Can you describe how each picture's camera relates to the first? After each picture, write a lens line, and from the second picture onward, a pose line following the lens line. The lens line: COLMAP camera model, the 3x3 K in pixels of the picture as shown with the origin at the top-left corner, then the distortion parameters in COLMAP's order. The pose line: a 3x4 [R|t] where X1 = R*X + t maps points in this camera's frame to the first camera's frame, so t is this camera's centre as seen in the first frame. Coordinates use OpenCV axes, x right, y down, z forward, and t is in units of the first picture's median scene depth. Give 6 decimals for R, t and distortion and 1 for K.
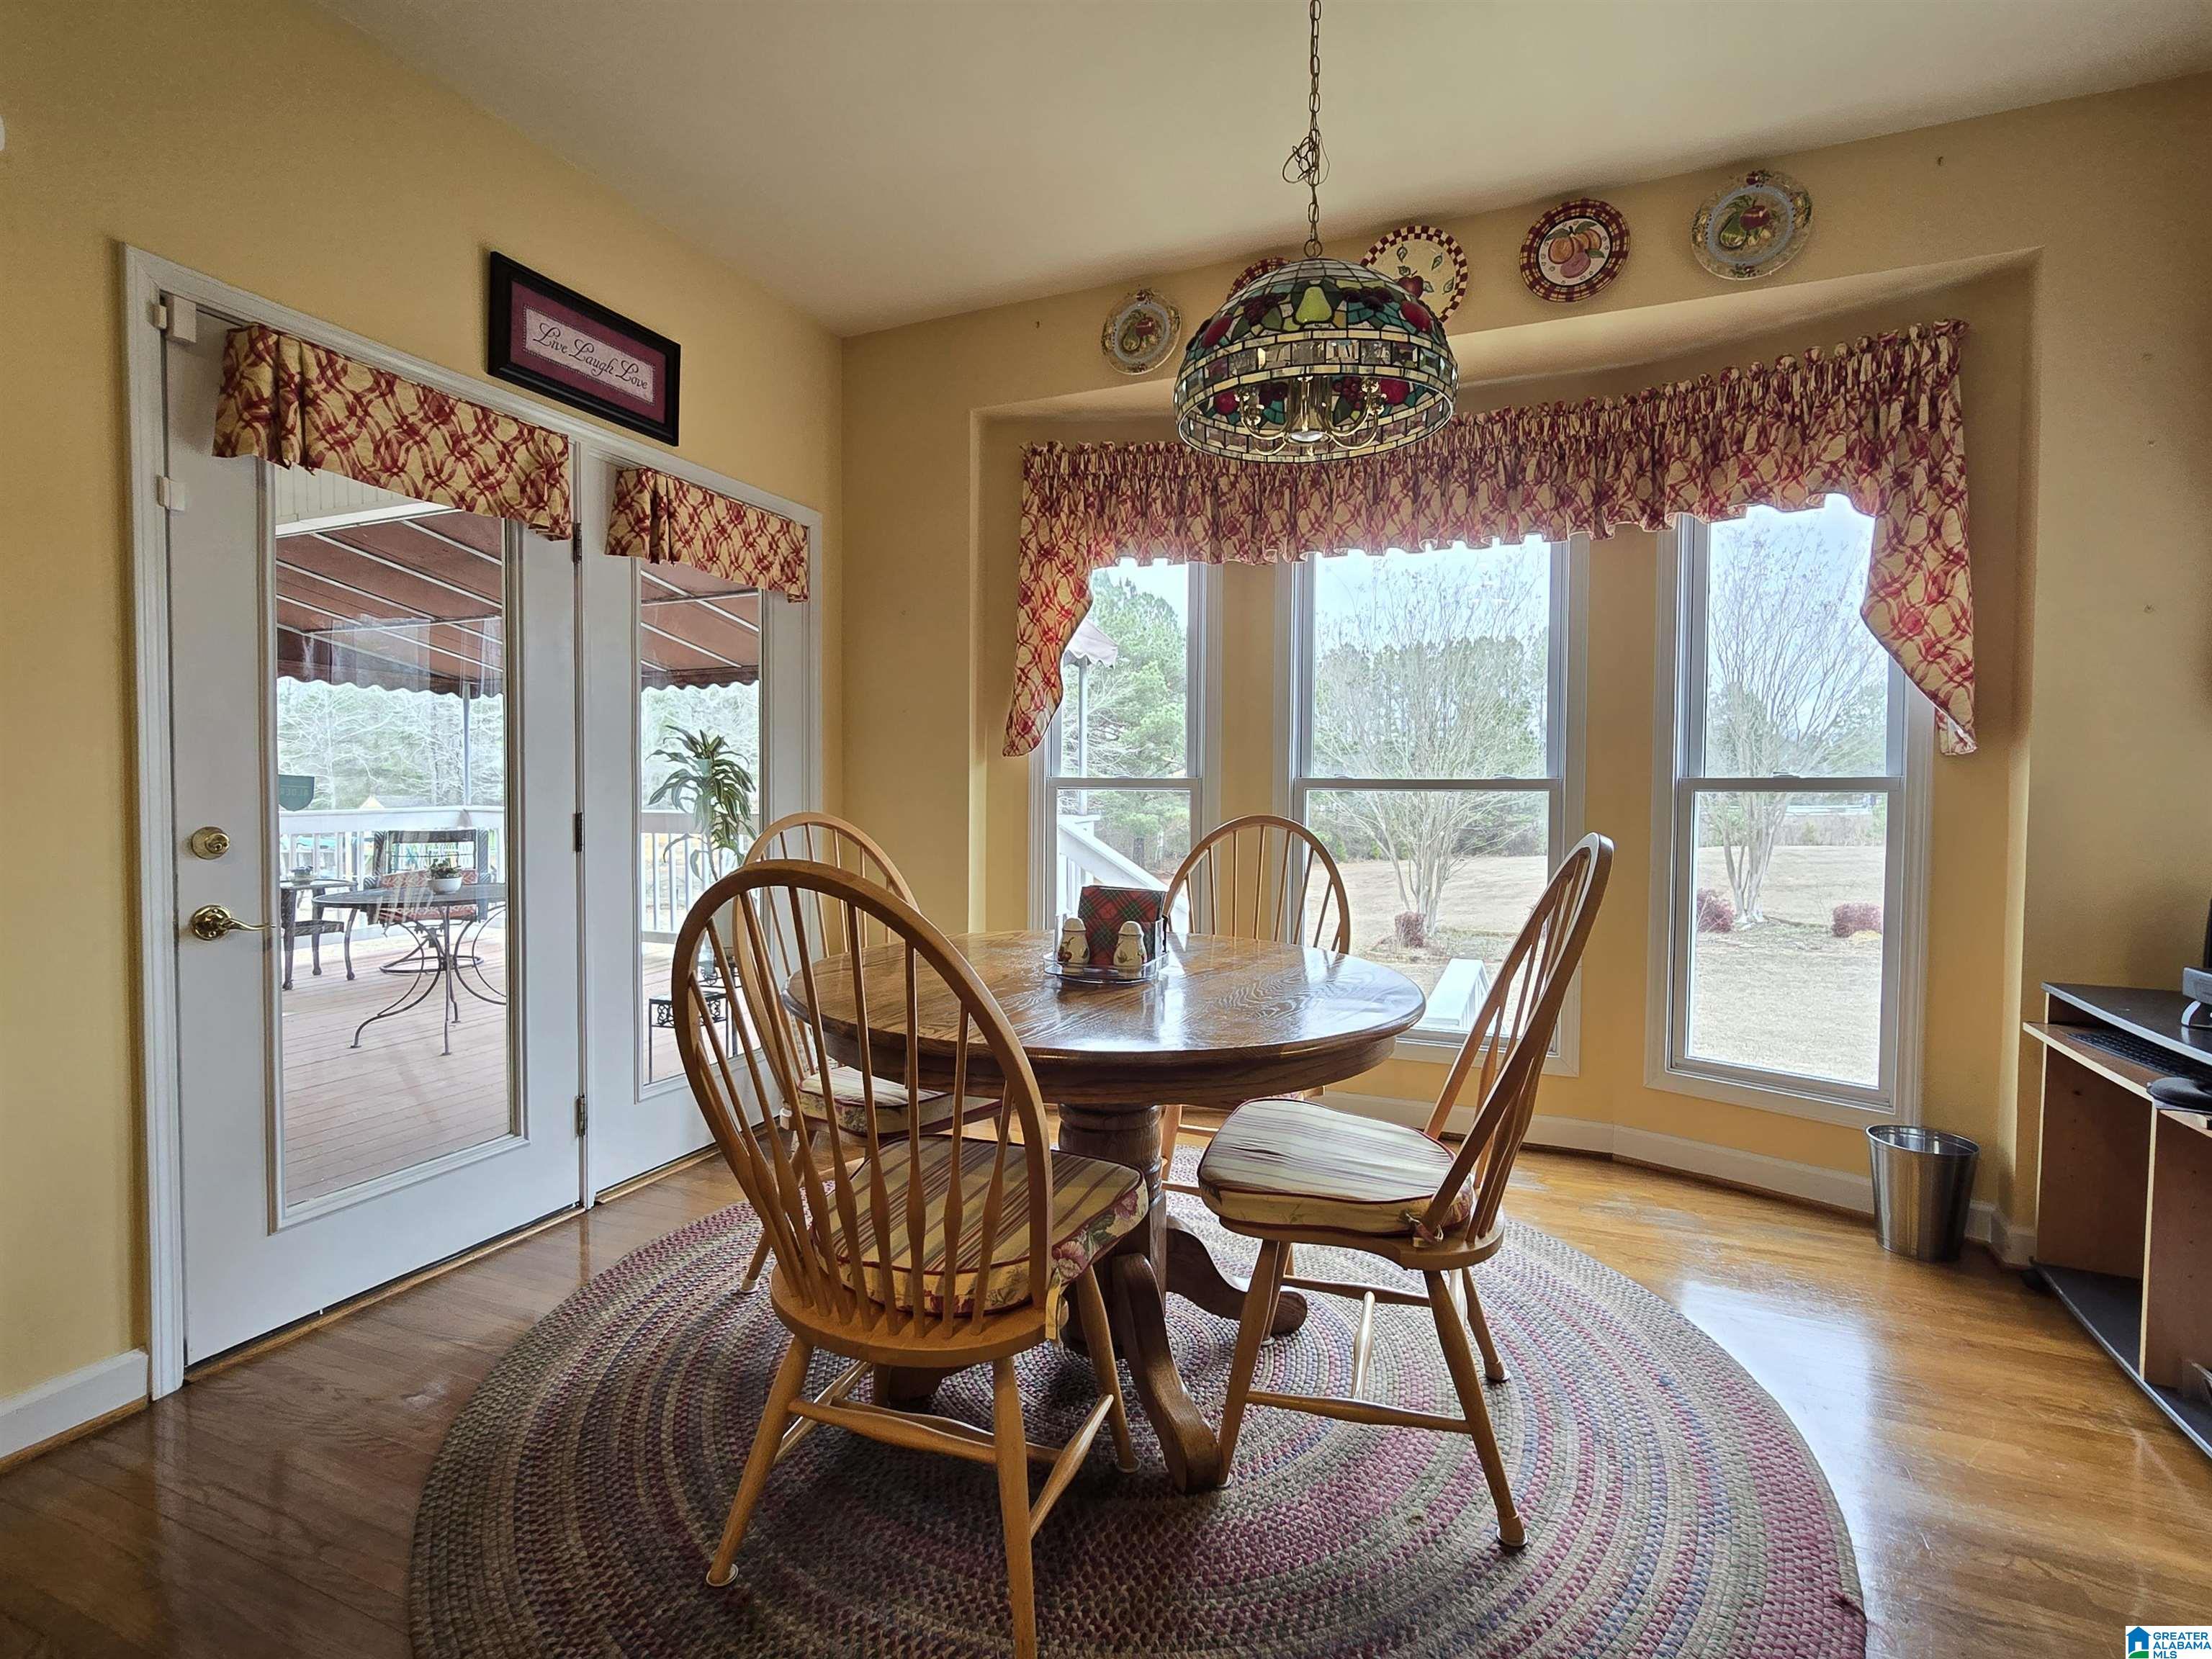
lens RADIAL K [[1047.4, 0, 1103.7], [0, 1047.4, 824.6], [0, 0, 1]] dist [-0.004231, 0.000048]
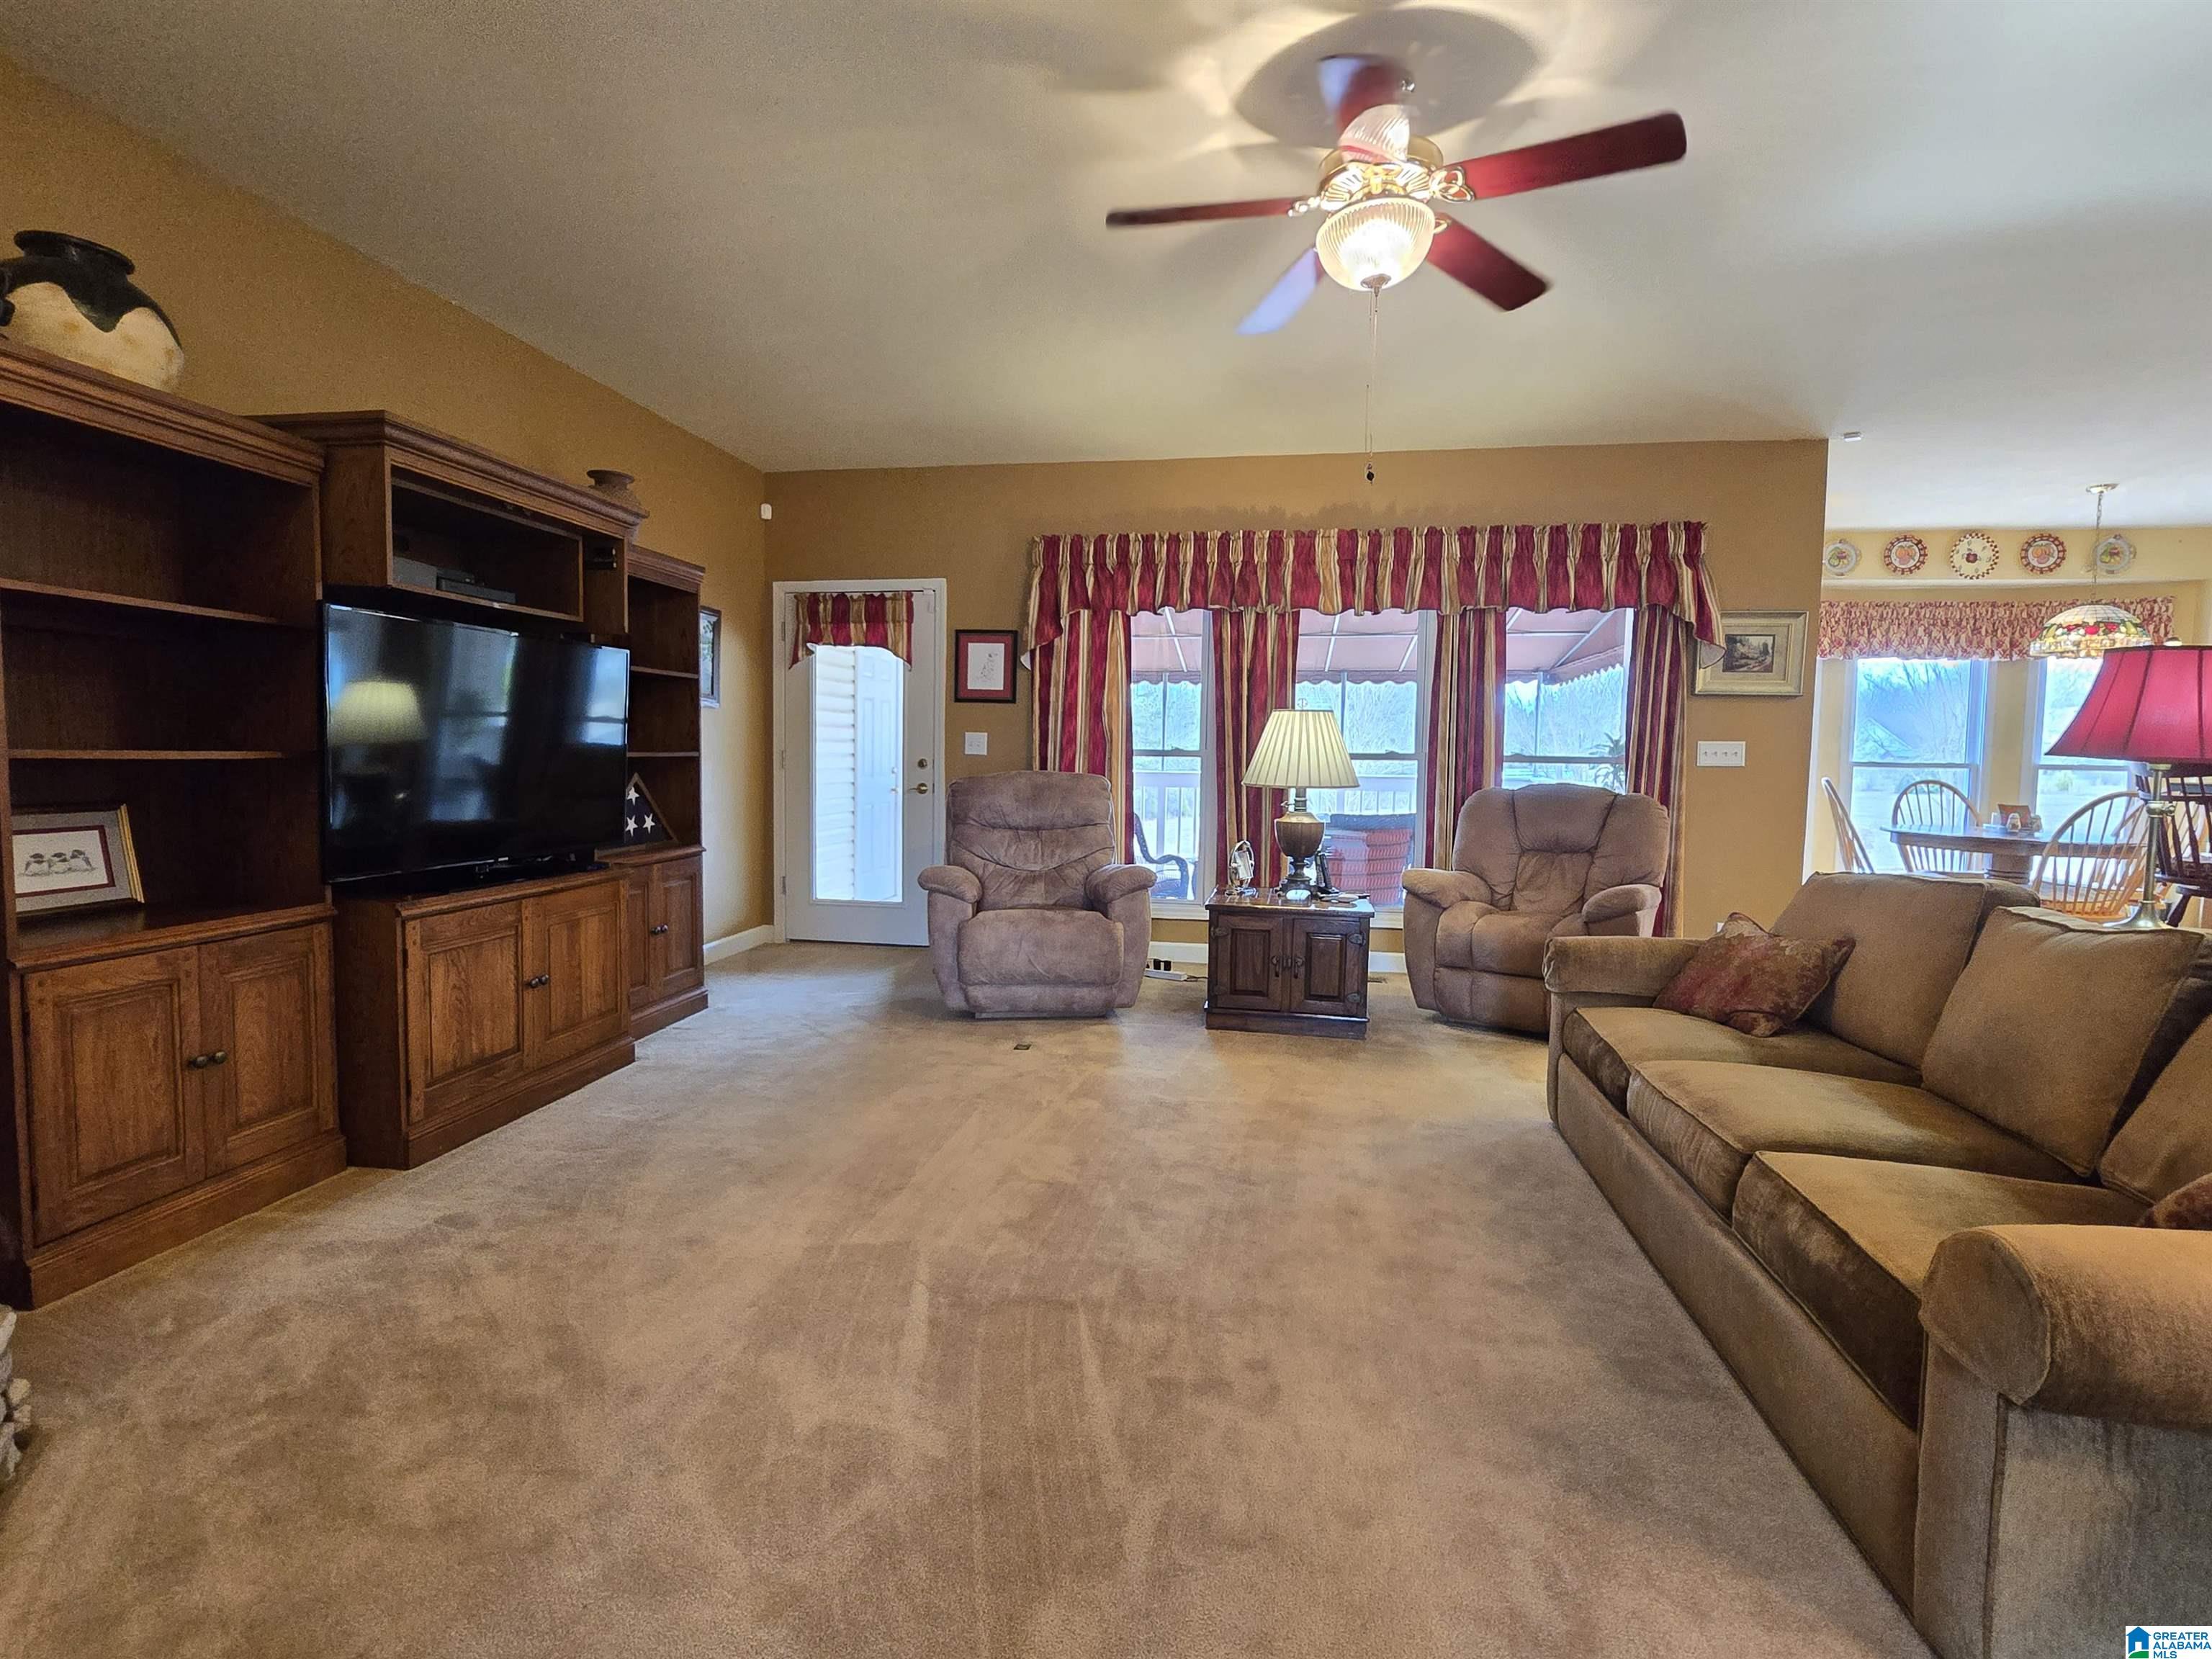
lens RADIAL K [[1047.4, 0, 1109.0], [0, 1047.4, 819.8], [0, 0, 1]] dist [-0.004231, 0.000048]
pose [[0.975662, 0.001771, 0.219272, -2.236052], [-0.008370, 0.999539, 0.029170, 0.031078], [-0.219119, -0.030295, 0.975228, -0.943900]]
